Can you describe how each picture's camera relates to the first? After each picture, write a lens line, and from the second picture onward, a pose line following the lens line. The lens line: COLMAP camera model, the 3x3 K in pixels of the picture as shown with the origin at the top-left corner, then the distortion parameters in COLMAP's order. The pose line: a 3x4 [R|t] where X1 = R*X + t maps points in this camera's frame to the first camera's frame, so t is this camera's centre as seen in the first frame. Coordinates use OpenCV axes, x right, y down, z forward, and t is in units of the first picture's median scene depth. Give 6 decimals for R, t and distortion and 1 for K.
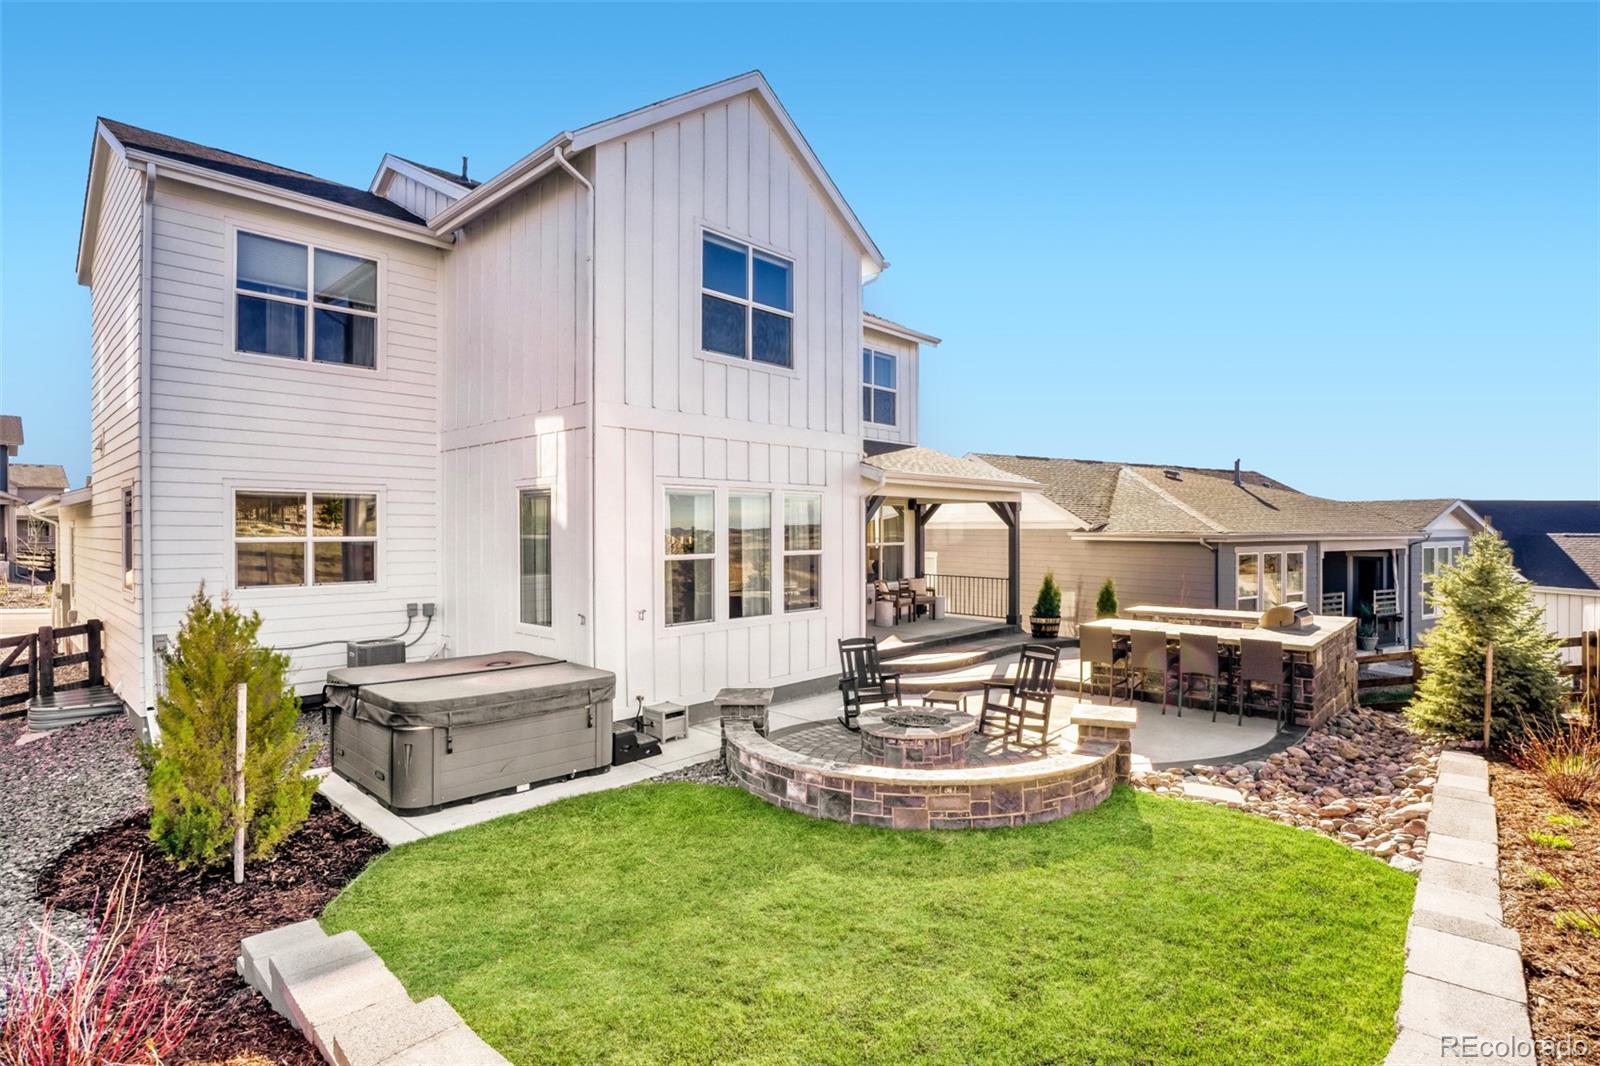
lens RADIAL K [[781.7, 0, 800.0], [0, 781.7, 533.0], [0, 0, 1]] dist [-0.068791, 0.021662]
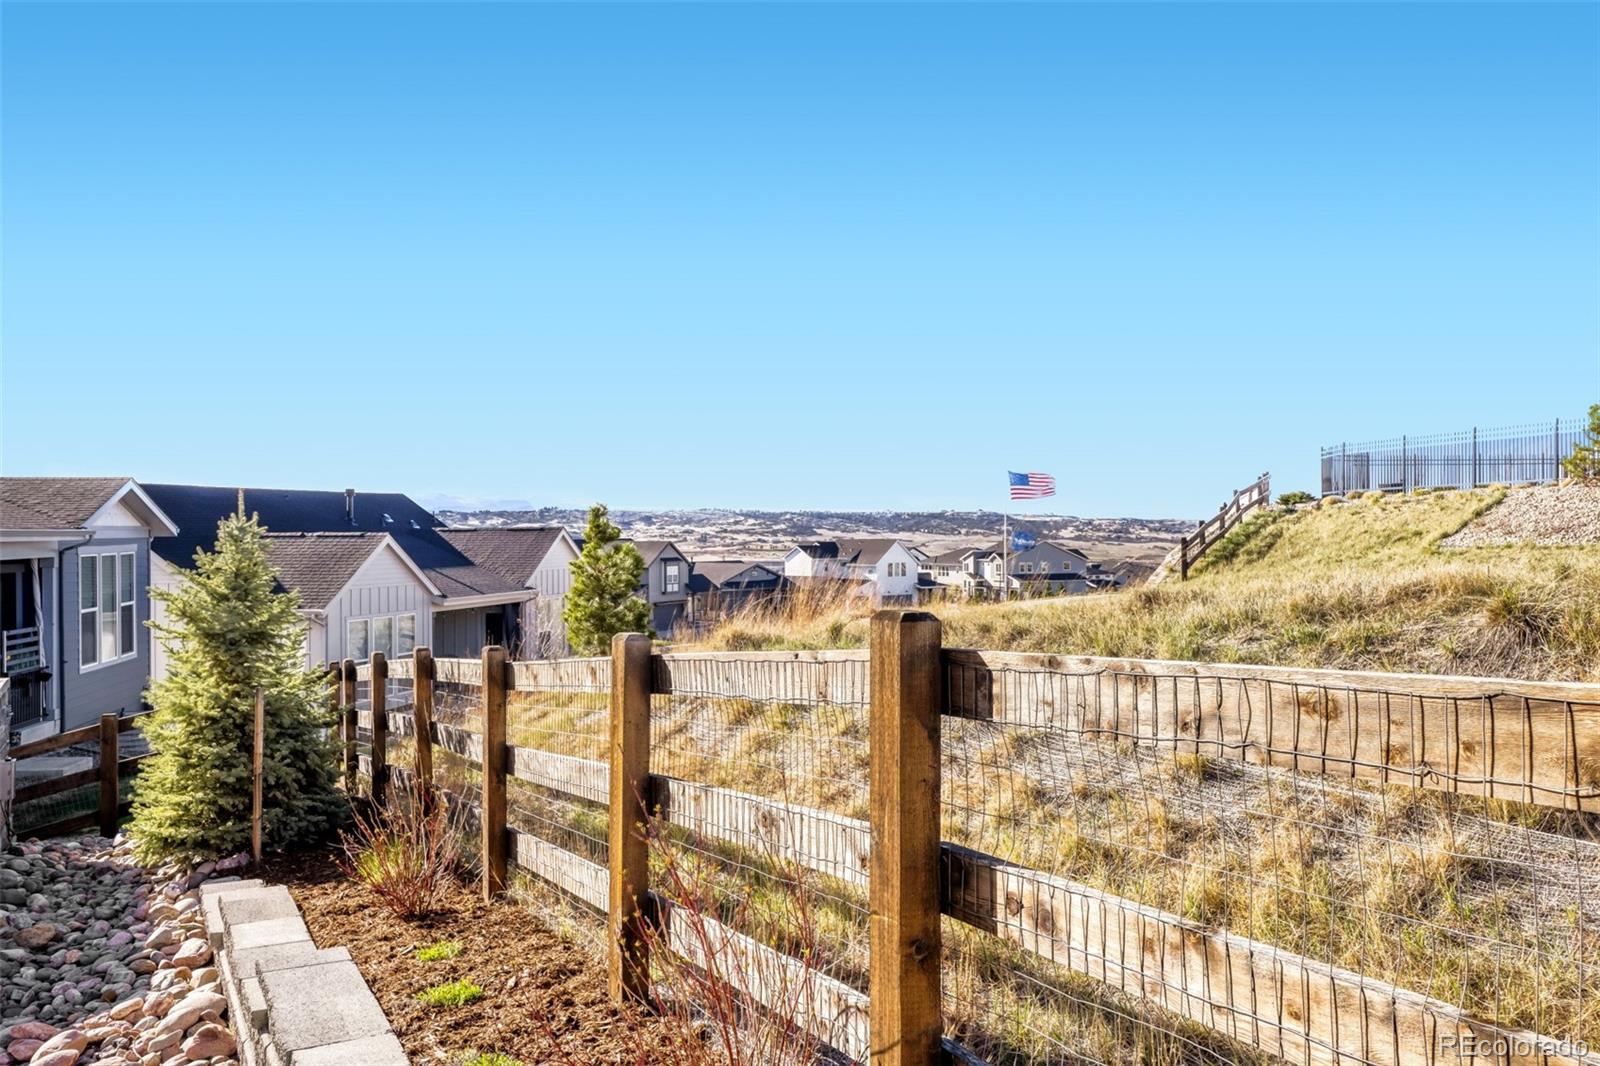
lens RADIAL K [[1326.1, 0, 800.0], [0, 1326.1, 533.0], [0, 0, 1]] dist [0.007391, 0.073669]
pose [[0.352338, -0.000114, 0.935873, 0.048857], [0.007803, 0.999966, -0.002816, 0.022781], [-0.935840, 0.008295, 0.352327, 0.188661]]
